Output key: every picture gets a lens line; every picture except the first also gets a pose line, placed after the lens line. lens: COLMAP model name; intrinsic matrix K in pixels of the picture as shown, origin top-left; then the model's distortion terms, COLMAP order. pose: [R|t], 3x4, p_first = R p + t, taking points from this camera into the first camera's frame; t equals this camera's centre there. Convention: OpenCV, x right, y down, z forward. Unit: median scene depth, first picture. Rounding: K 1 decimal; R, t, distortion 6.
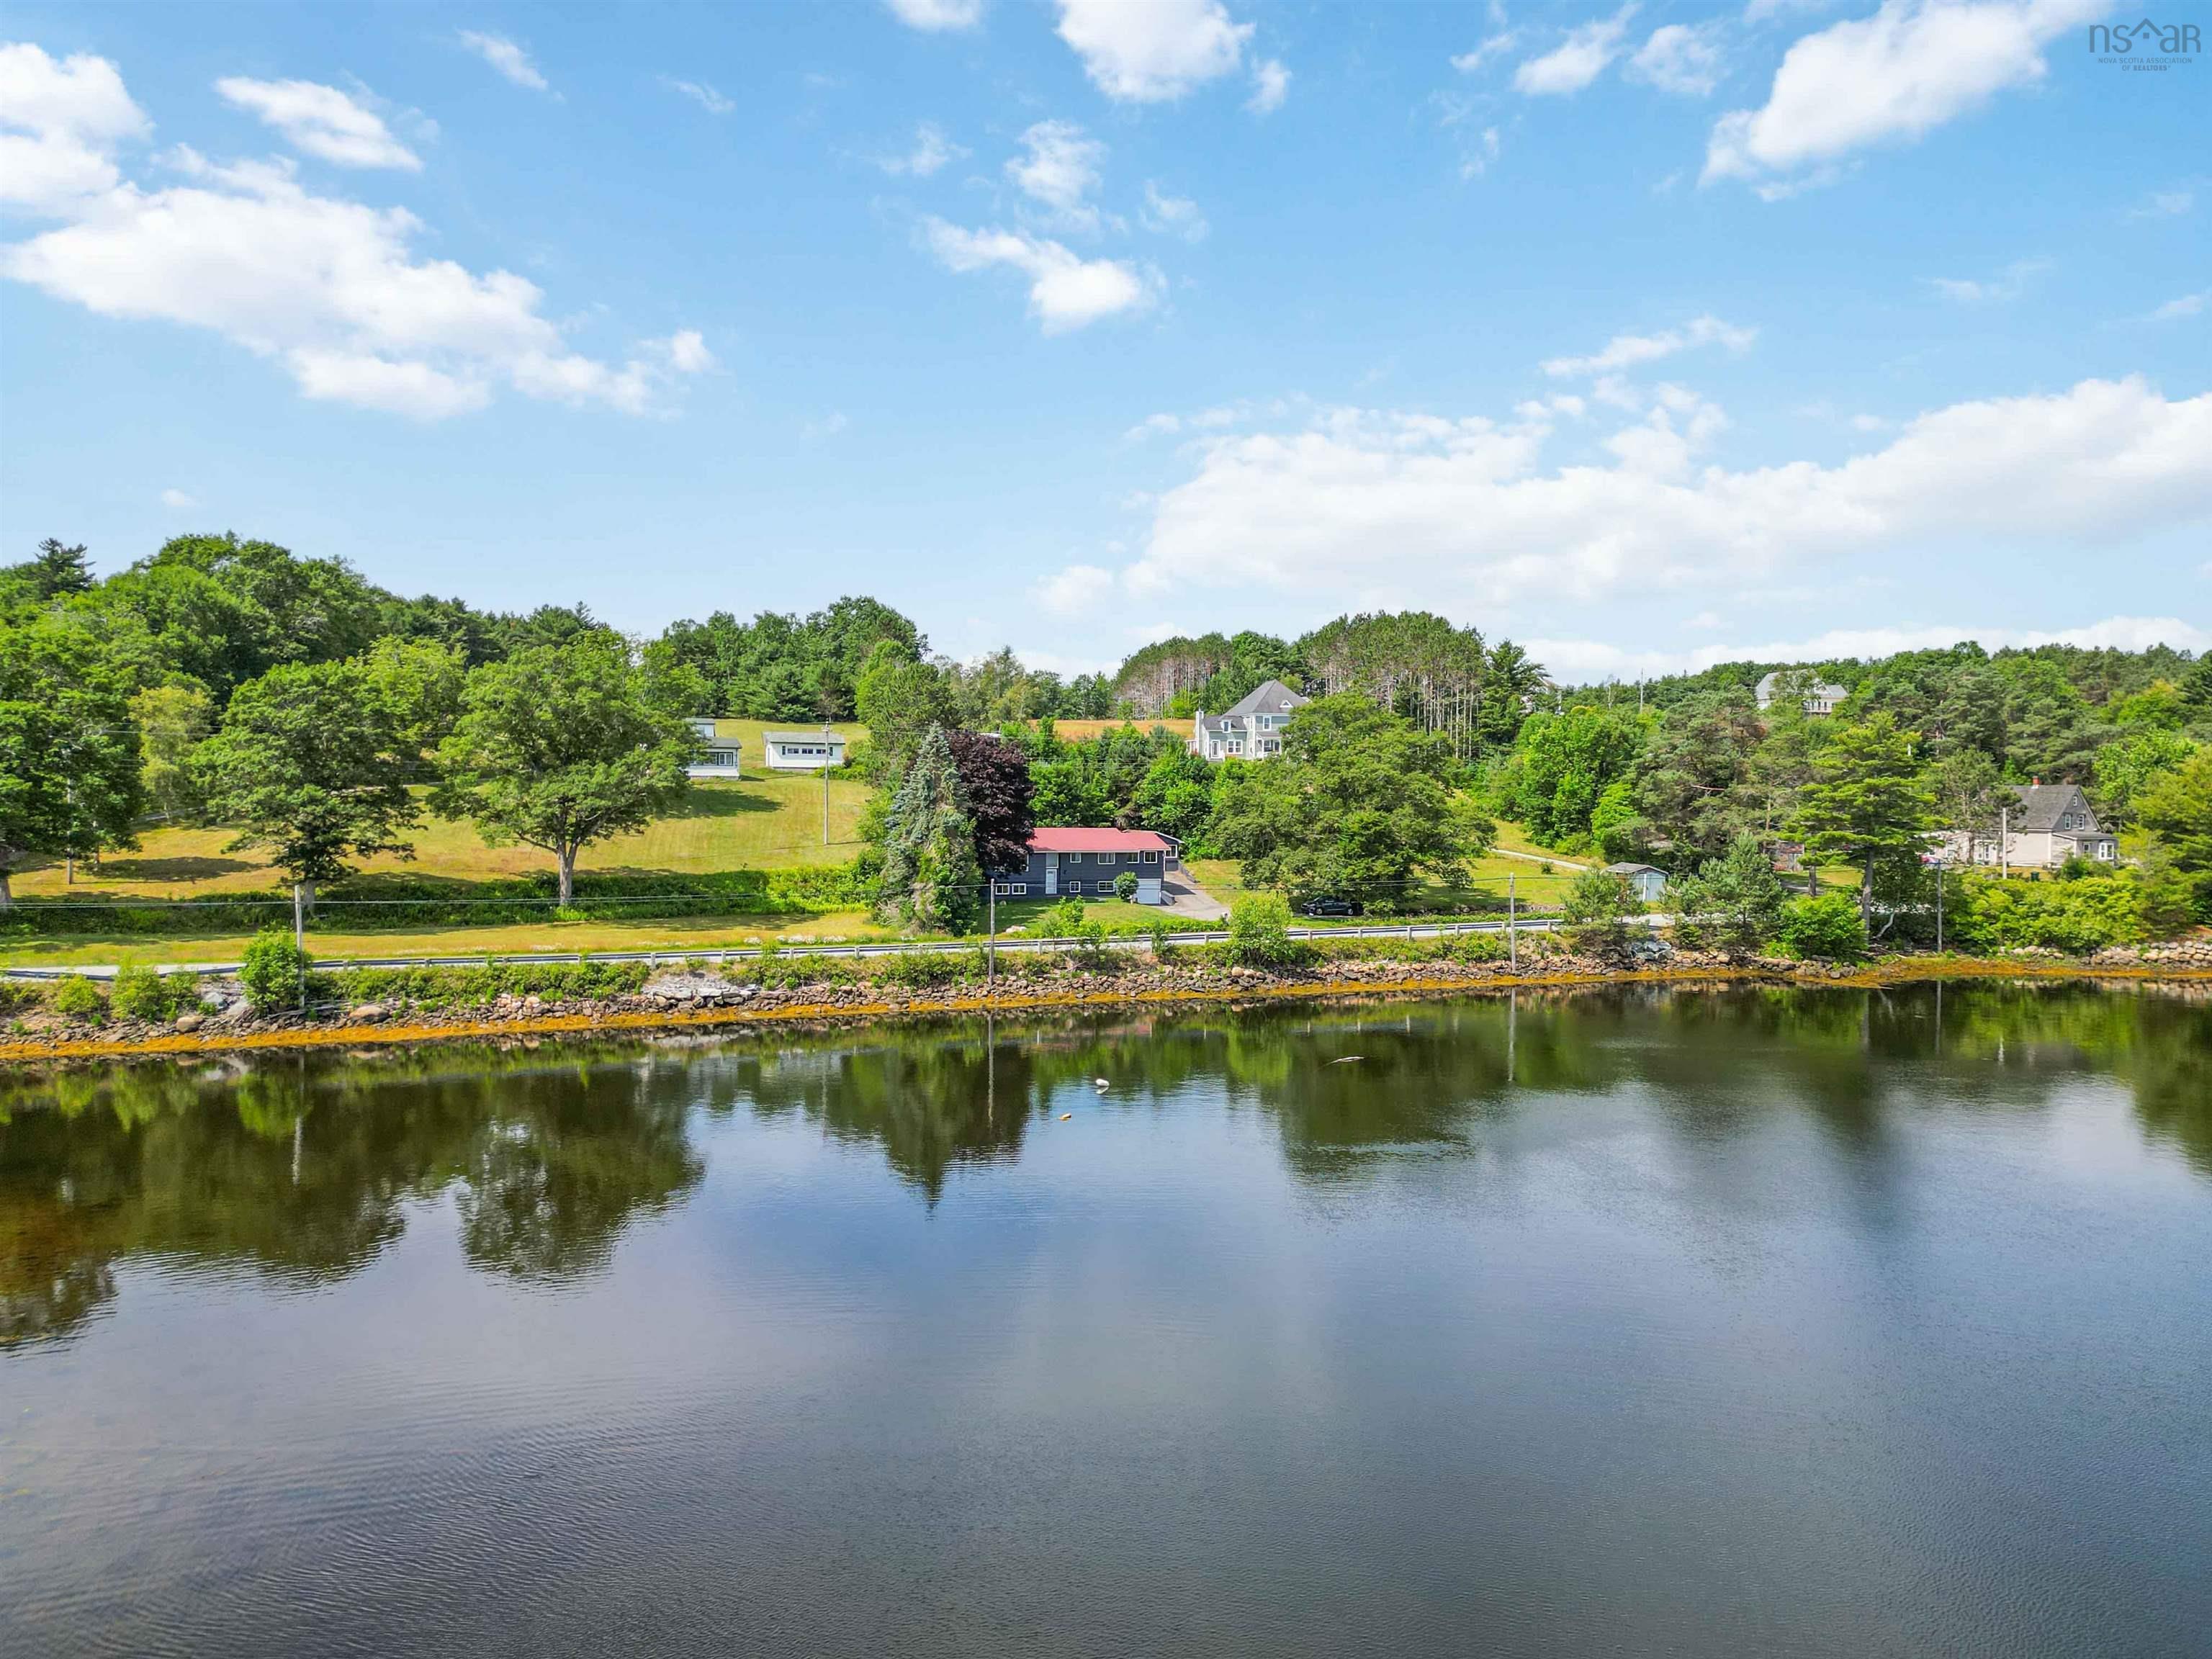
lens RADIAL K [[1543.1, 0, 1099.4], [0, 1543.1, 833.9], [0, 0, 1]] dist [0.081518, -0.090642]
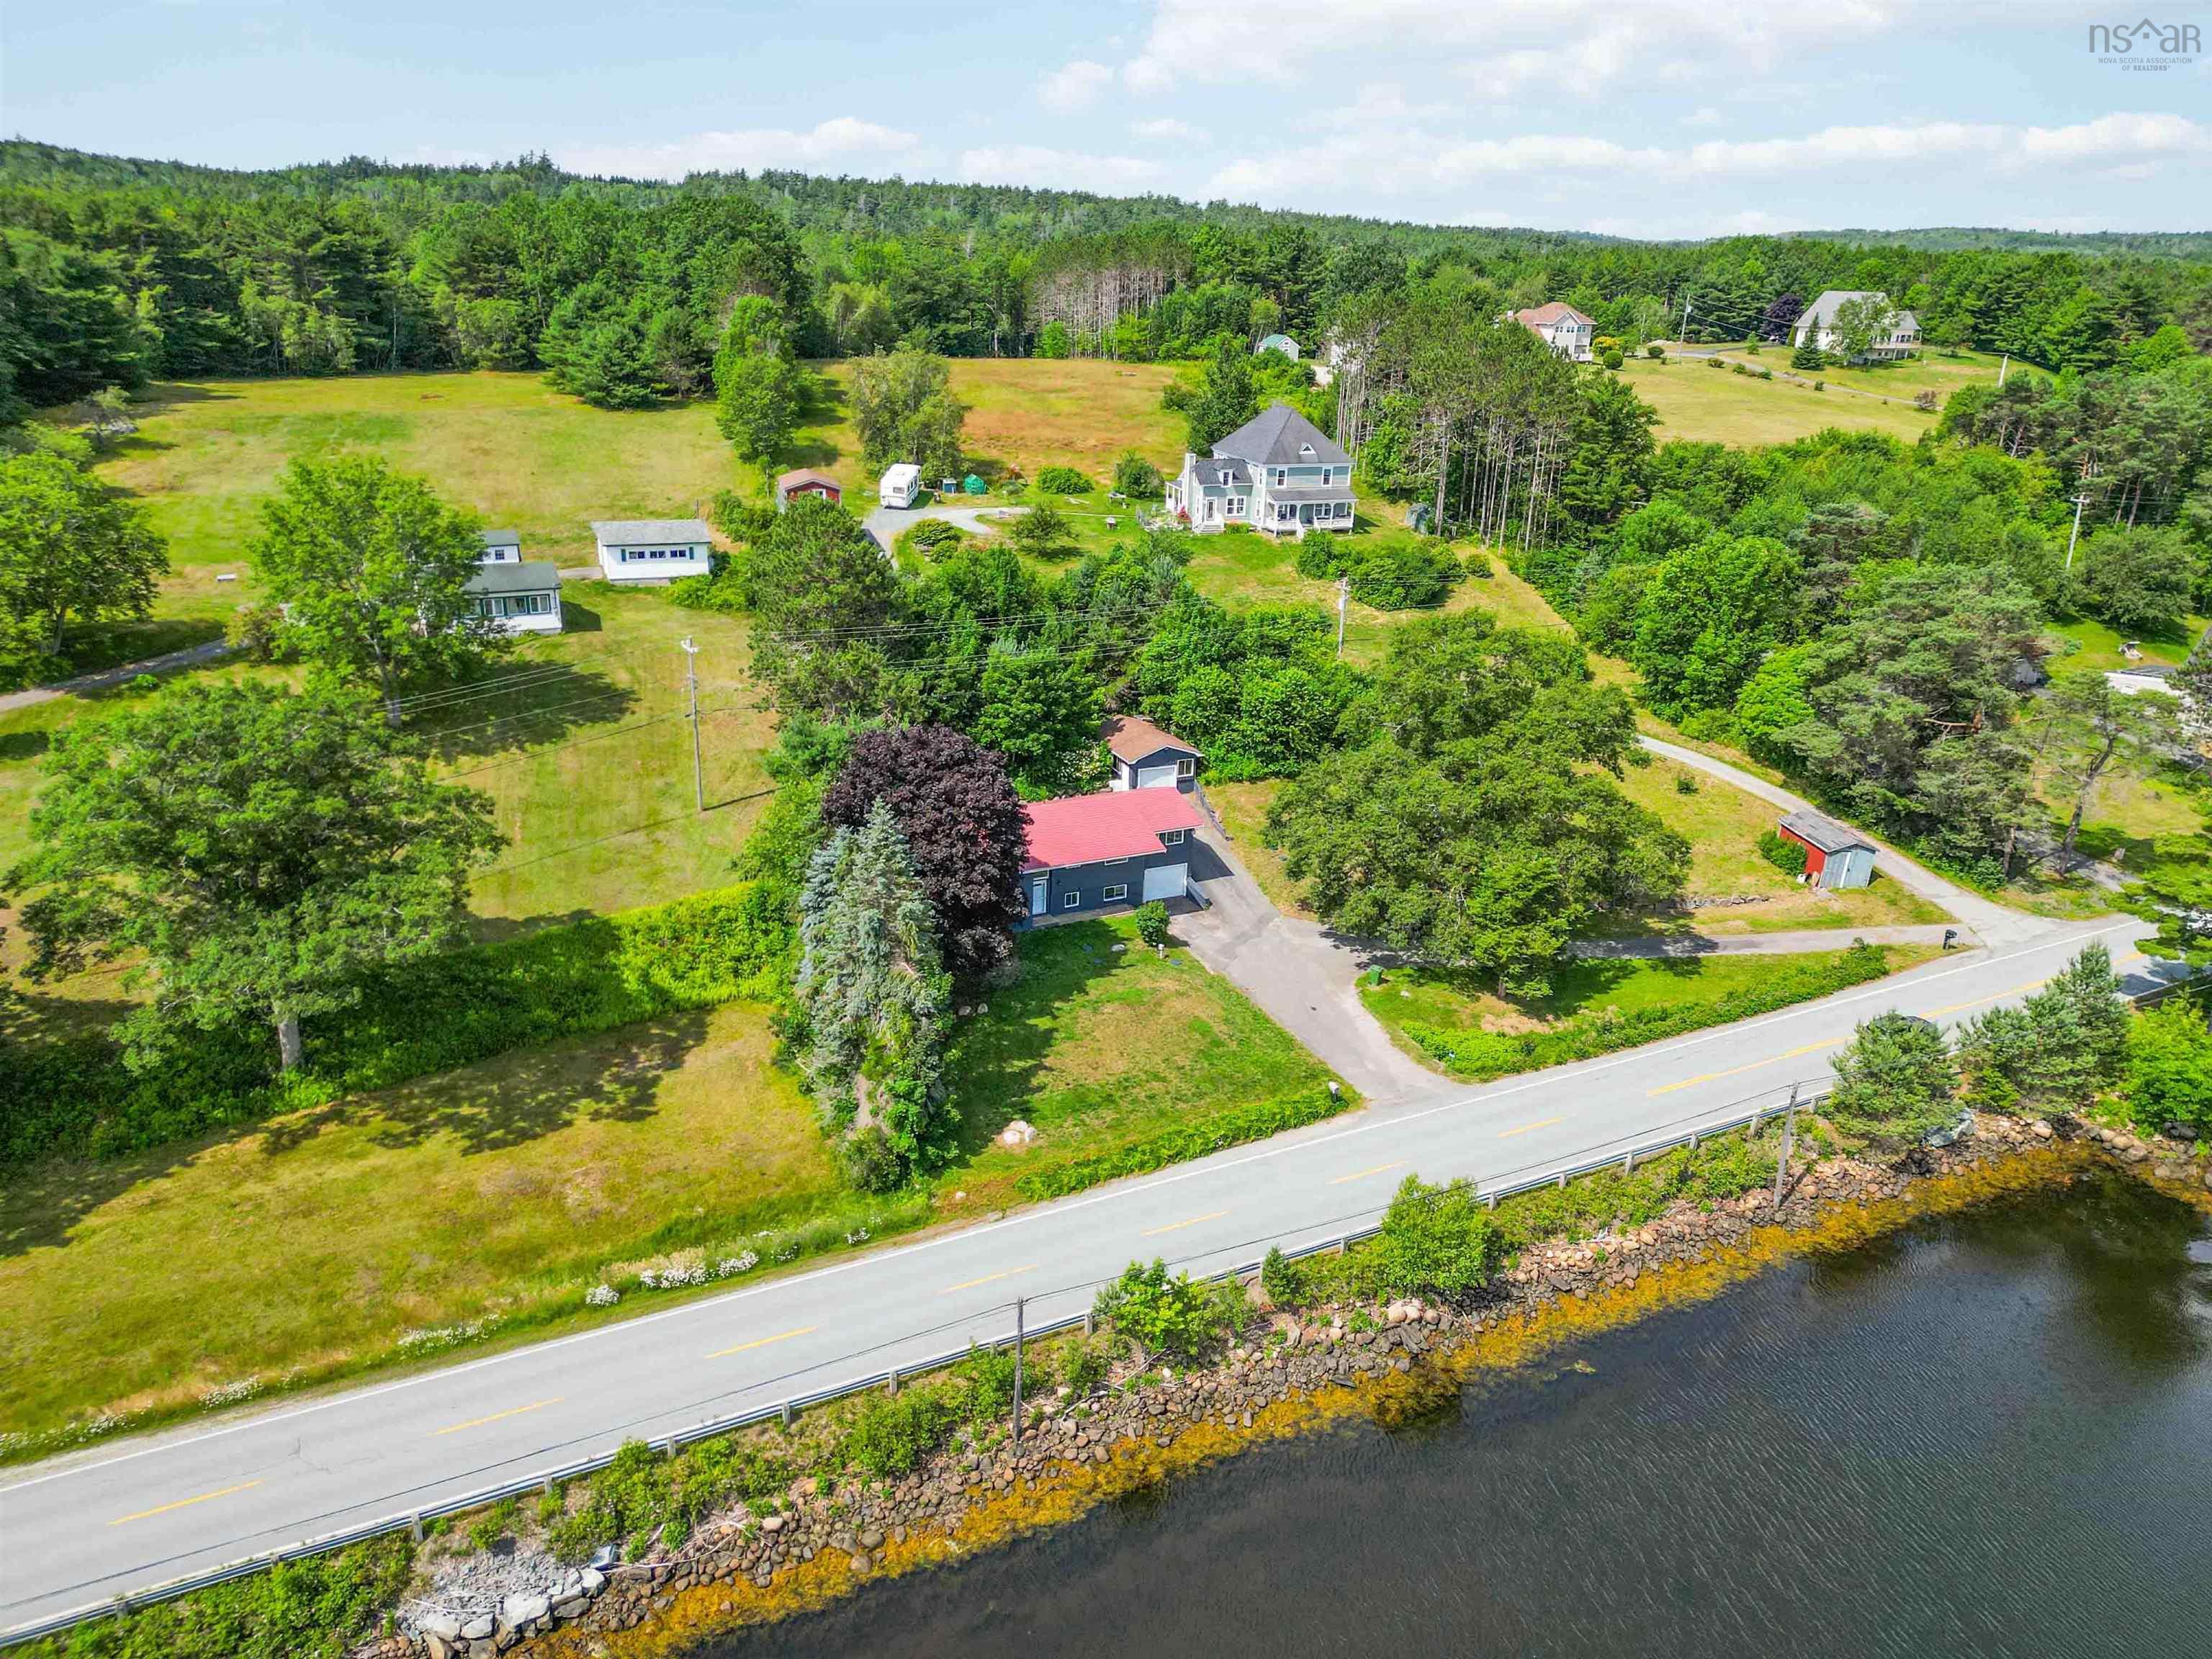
lens RADIAL K [[1543.1, 0, 1099.4], [0, 1543.1, 833.9], [0, 0, 1]] dist [0.081518, -0.090642]
pose [[0.996799, -0.007546, 0.079590, -0.063554], [-0.018800, 0.945492, 0.325101, -0.239032], [-0.077706, -0.325557, 0.942324, 0.384335]]
